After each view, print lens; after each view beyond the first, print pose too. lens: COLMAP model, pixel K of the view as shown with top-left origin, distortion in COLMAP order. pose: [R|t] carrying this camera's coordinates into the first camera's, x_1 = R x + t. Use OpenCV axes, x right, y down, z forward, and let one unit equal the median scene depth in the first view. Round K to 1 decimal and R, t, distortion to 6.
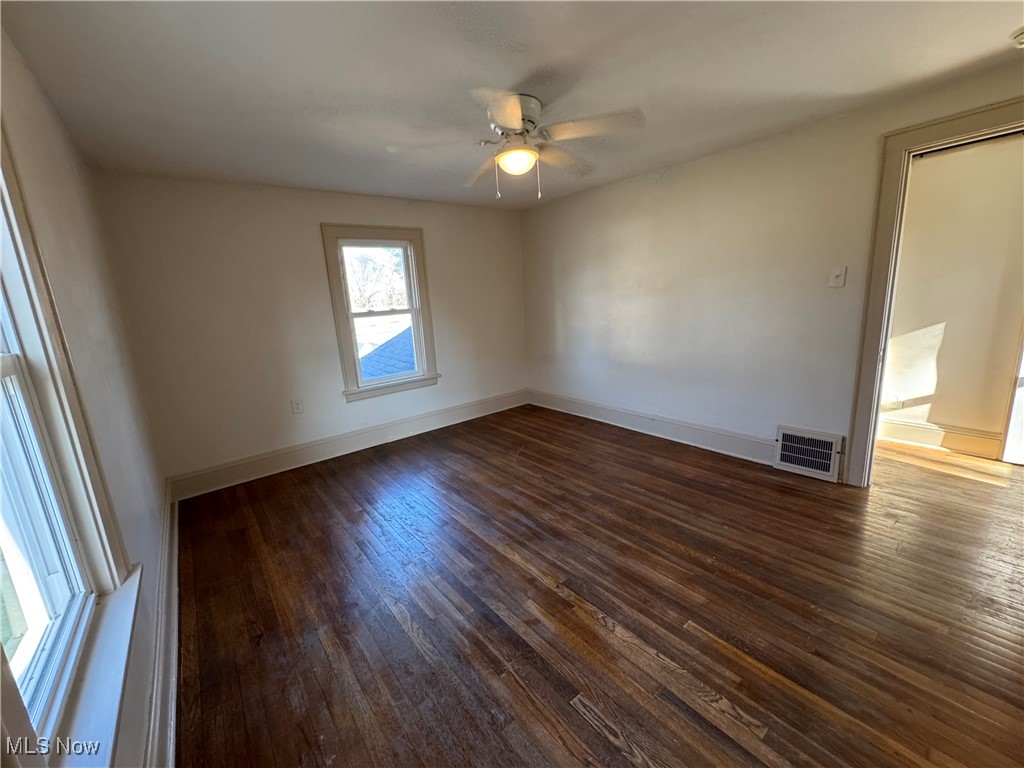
lens RADIAL K [[409.7, 0, 512.6], [0, 409.7, 384.8], [0, 0, 1]] dist [0.000317, 0.000063]
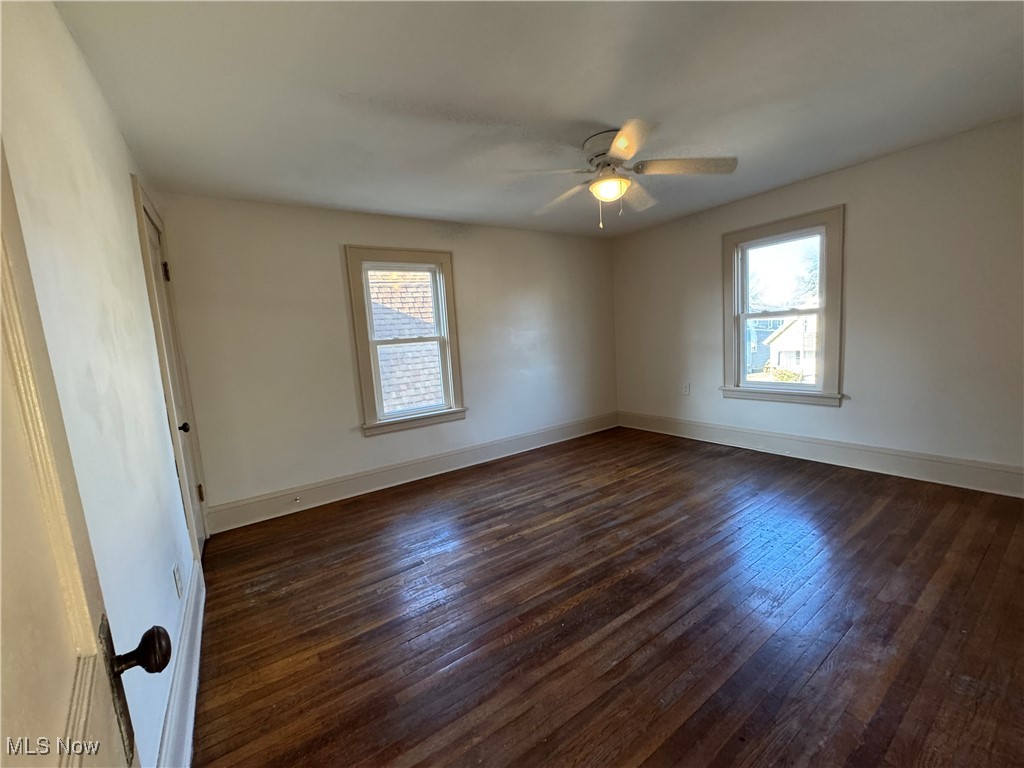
lens RADIAL K [[409.7, 0, 512.6], [0, 409.7, 384.9], [0, 0, 1]] dist [0.000317, 0.000063]
pose [[-0.070141, 0.186171, -0.980010, 0.994205], [-0.136655, 0.971375, 0.194311, -0.178345], [0.988132, 0.147552, -0.042692, 0.720968]]
